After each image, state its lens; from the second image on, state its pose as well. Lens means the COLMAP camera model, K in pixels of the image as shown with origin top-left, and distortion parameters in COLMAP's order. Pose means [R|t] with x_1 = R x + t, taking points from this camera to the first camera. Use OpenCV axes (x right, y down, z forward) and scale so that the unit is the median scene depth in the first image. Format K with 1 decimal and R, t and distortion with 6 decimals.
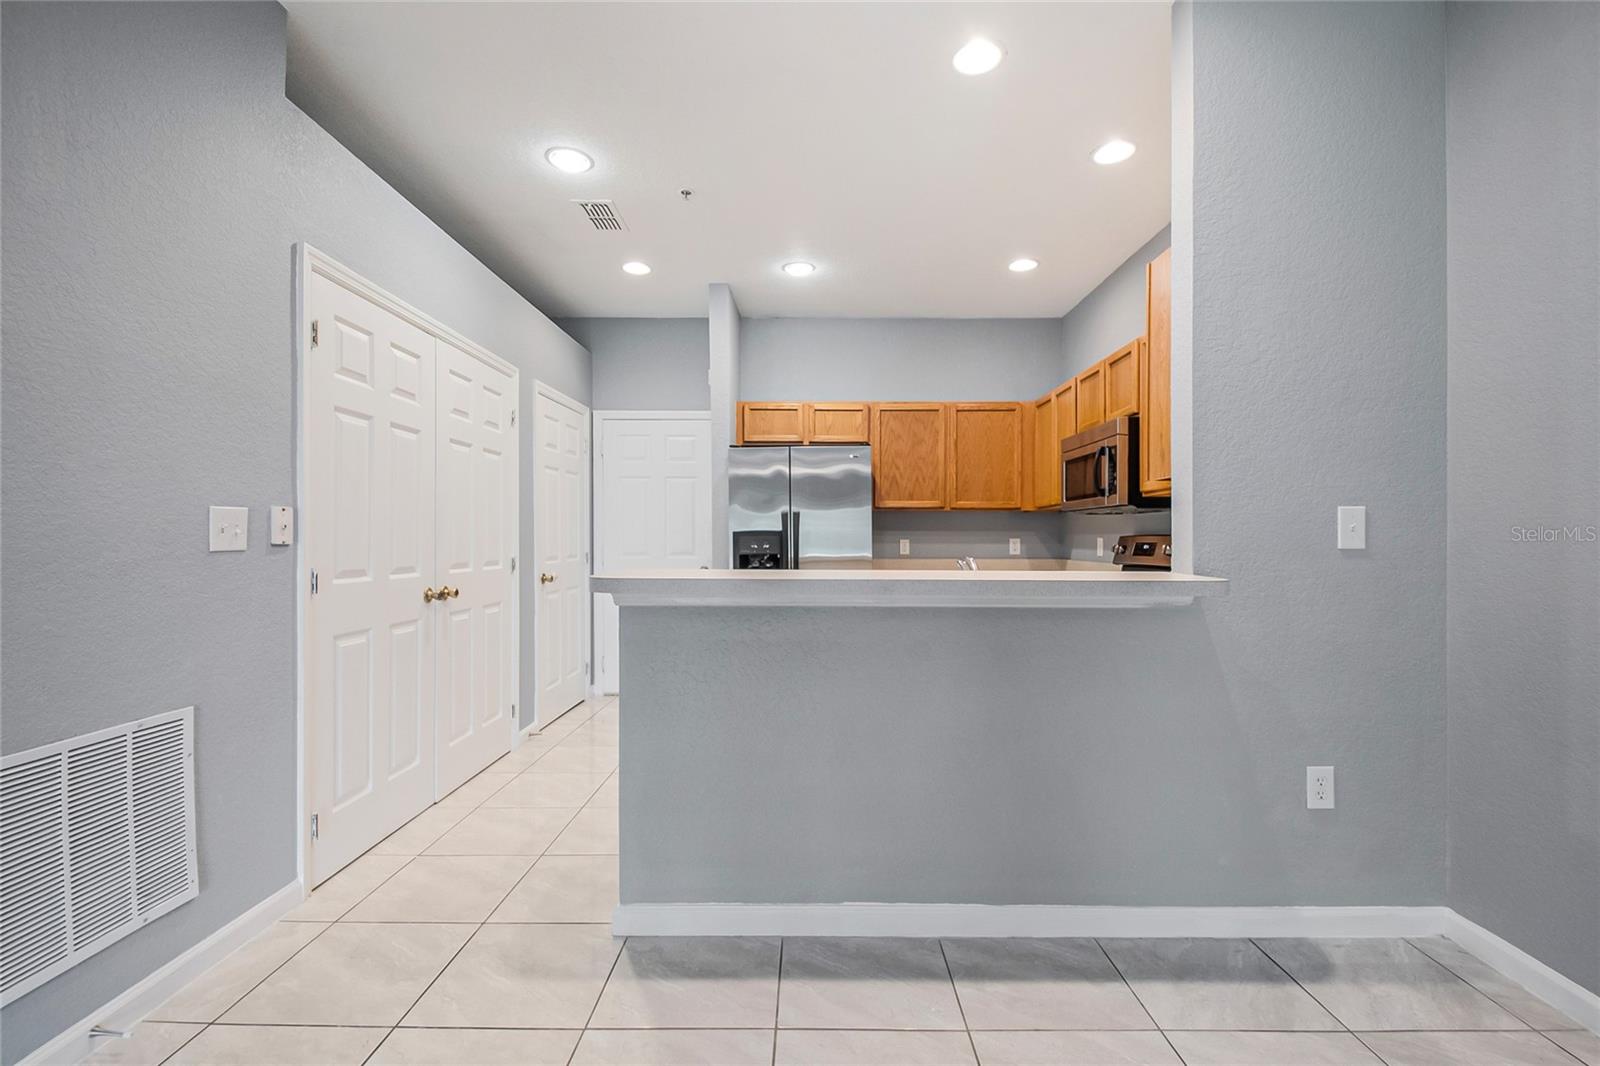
lens RADIAL K [[691.3, 0, 809.6], [0, 691.3, 539.3], [0, 0, 1]] dist [0.001278, -0.000253]
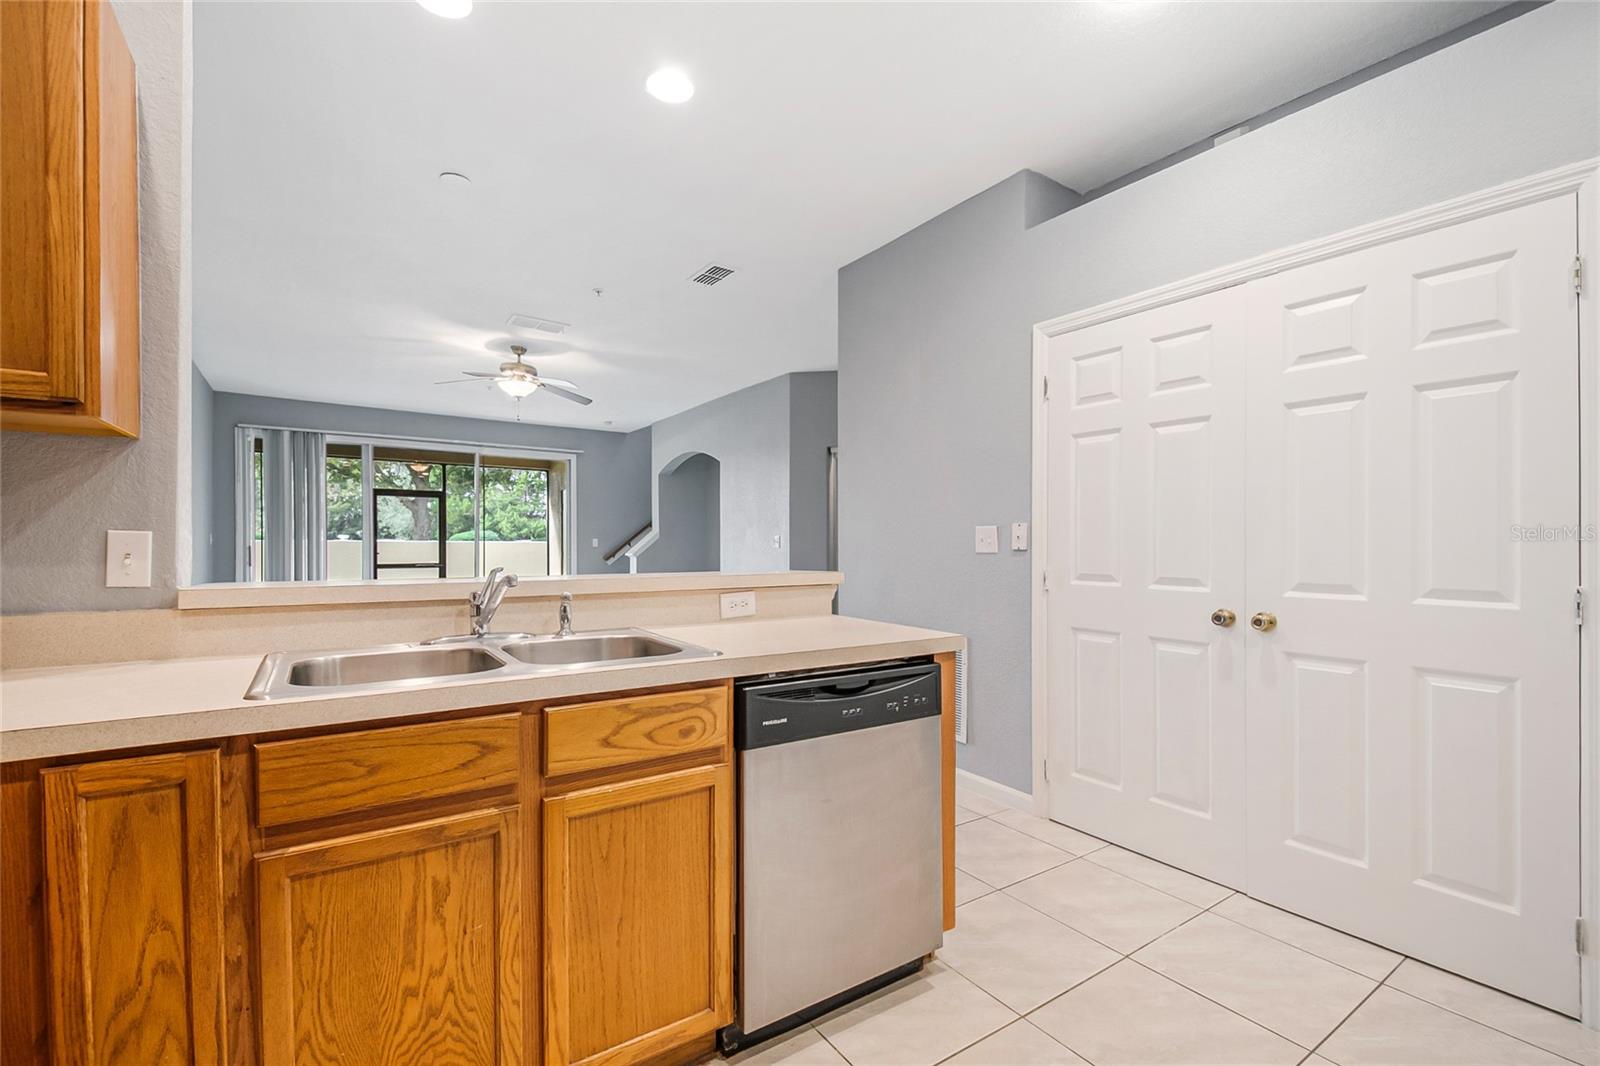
lens RADIAL K [[695.8, 0, 810.5], [0, 695.8, 557.5], [0, 0, 1]] dist [0.022594, -0.000297]
pose [[-0.819553, 0.003733, -0.572992, 0.205739], [-0.007084, 0.999836, 0.016645, 0.001270], [0.572960, 0.017700, -0.819392, 0.948782]]
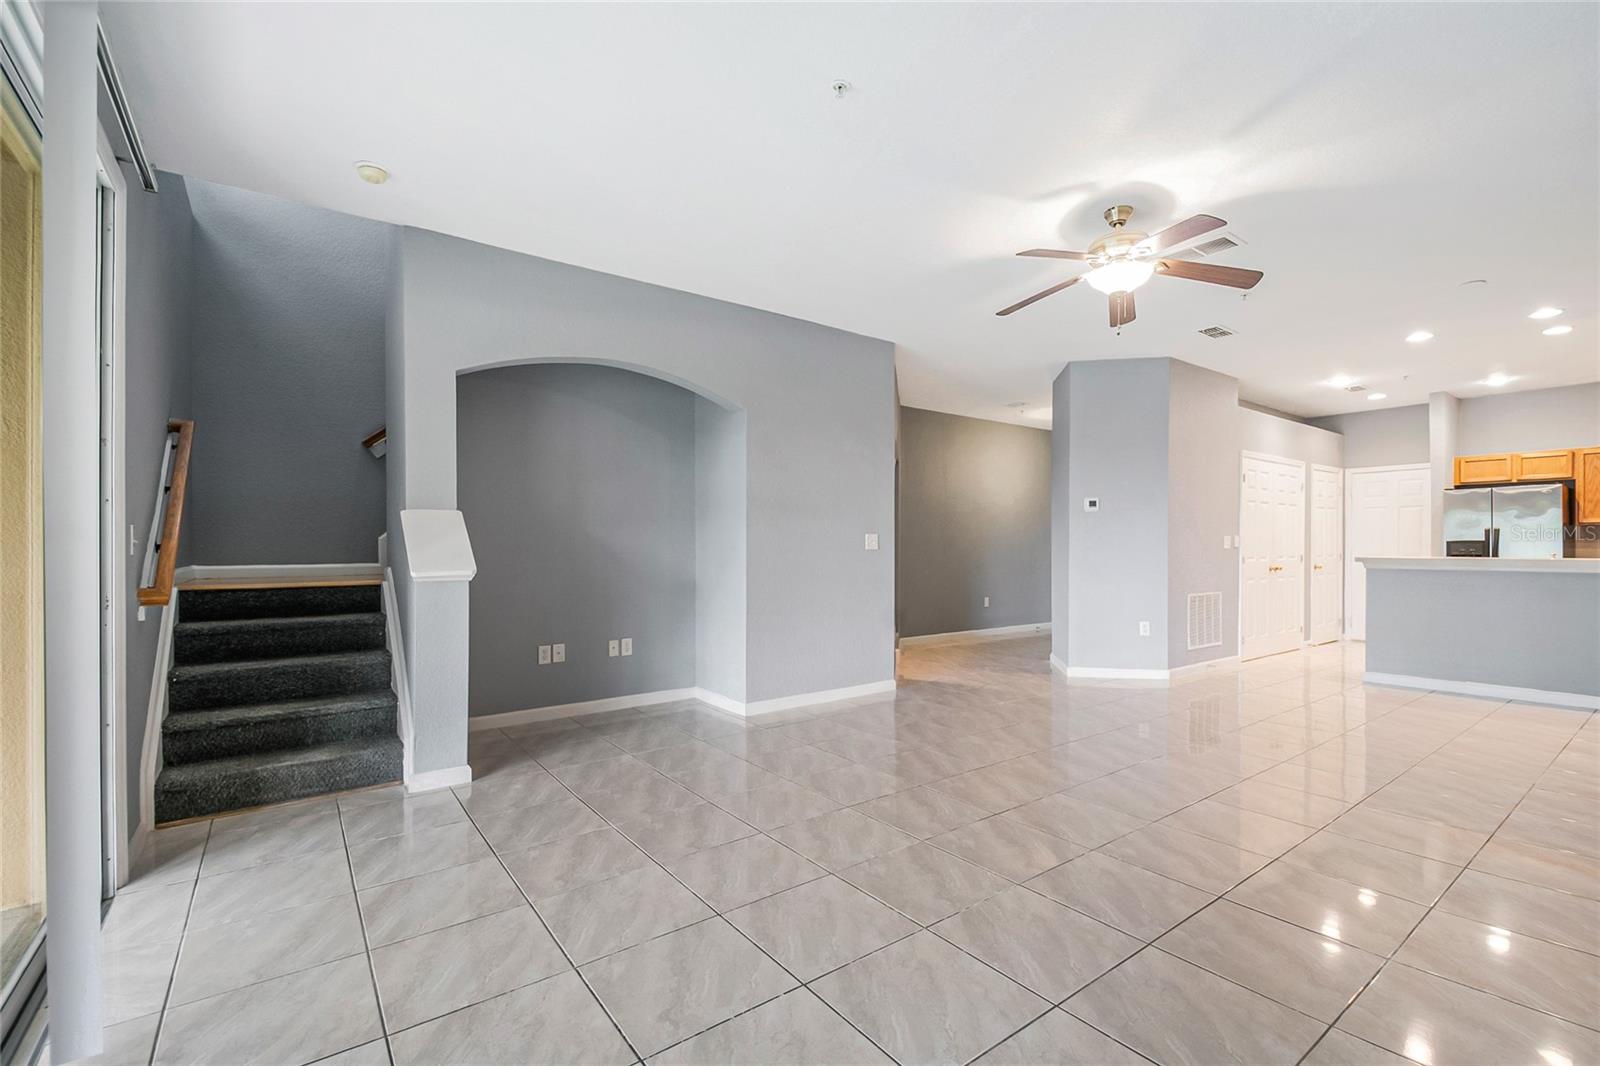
lens RADIAL K [[706.0, 0, 821.0], [0, 706.0, 550.7], [0, 0, 1]] dist [0.019677, -0.019175]
pose [[0.610367, 0.003050, -0.792113, 0.320614], [0.000491, 0.999991, 0.004228, 0.004070], [0.792119, -0.002969, 0.610360, -1.230396]]
